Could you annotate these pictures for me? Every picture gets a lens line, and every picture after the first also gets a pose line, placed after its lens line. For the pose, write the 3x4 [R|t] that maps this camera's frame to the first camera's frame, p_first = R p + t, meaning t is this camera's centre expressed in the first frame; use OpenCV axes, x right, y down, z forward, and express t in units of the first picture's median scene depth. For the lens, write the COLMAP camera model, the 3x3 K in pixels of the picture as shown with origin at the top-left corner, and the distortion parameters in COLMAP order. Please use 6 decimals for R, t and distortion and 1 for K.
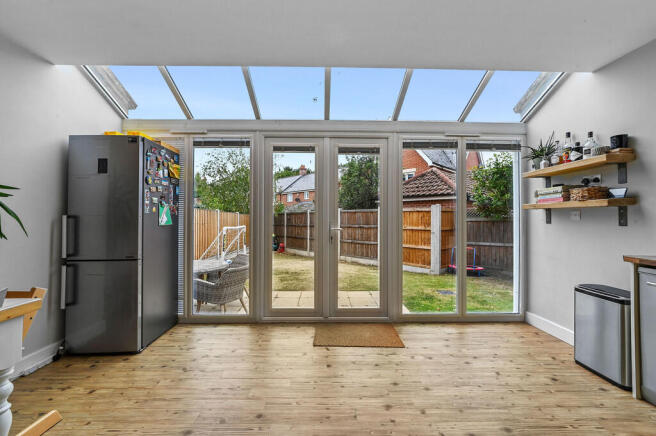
lens RADIAL K [[258.1, 0, 327.3], [0, 258.1, 215.5], [0, 0, 1]] dist [-0.015413, 0.004718]
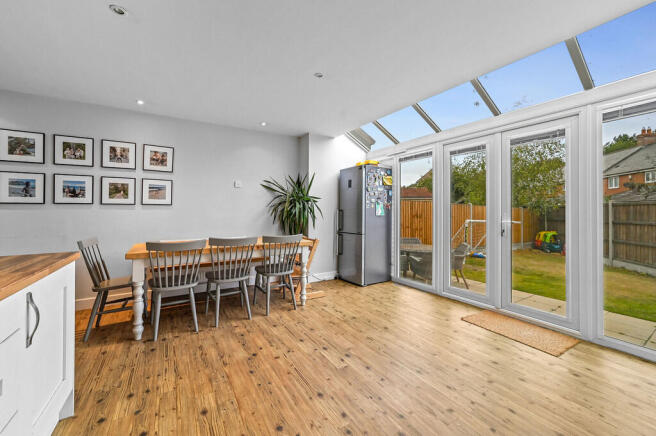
lens RADIAL K [[258.1, 0, 326.3], [0, 258.1, 211.1], [0, 0, 1]] dist [-0.015413, 0.004718]
pose [[0.516205, 0.000969, -0.856464, 0.612215], [0.005721, 0.999973, 0.004580, -0.000070], [0.856446, -0.007264, 0.516186, -0.130514]]
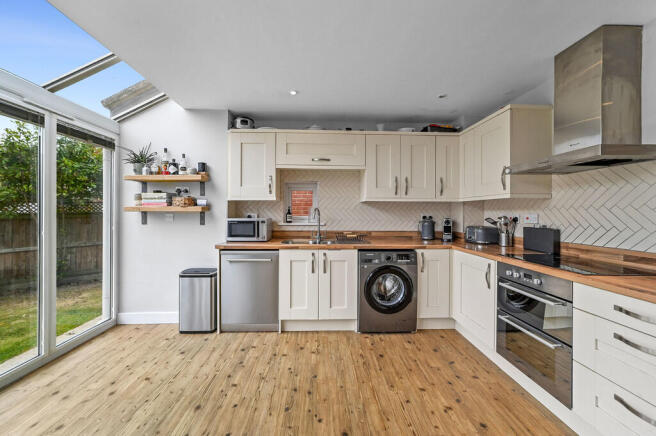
lens RADIAL K [[258.1, 0, 325.5], [0, 258.1, 211.8], [0, 0, 1]] dist [-0.015413, 0.004718]
pose [[-0.024415, -0.003281, 0.999697, -0.273256], [-0.011609, 0.999928, 0.002998, -0.037659], [-0.999635, -0.011532, -0.024451, 0.262834]]
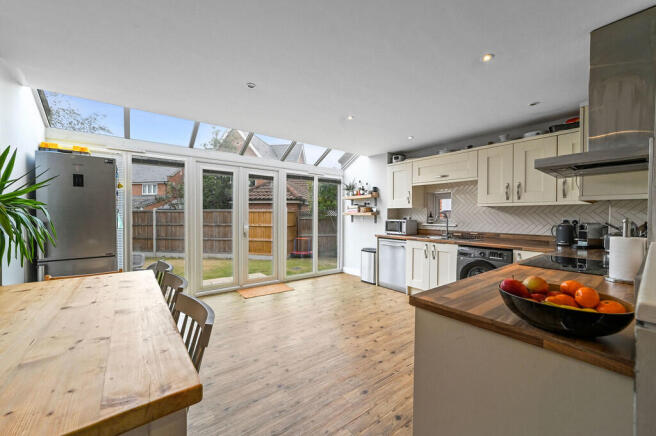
lens RADIAL K [[258.1, 0, 324.7], [0, 258.1, 218.0], [0, 0, 1]] dist [-0.015413, 0.004718]
pose [[0.805139, -0.006502, 0.593050, -0.597009], [-0.006702, 0.999776, 0.020060, -0.044718], [-0.593048, -0.020125, 0.804916, -0.594228]]
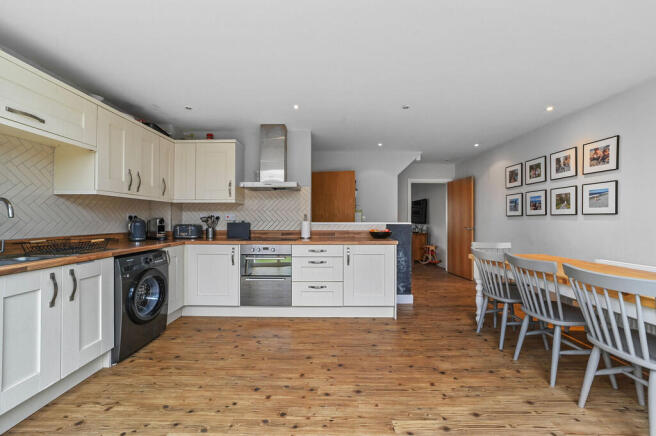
lens RADIAL K [[258.1, 0, 327.5], [0, 258.1, 218.5], [0, 0, 1]] dist [-0.015413, 0.004718]
pose [[-0.999941, -0.005500, 0.009360, 0.112958], [-0.005601, 0.999926, -0.010783, 0.003861], [-0.009300, -0.010835, -0.999898, 0.926982]]
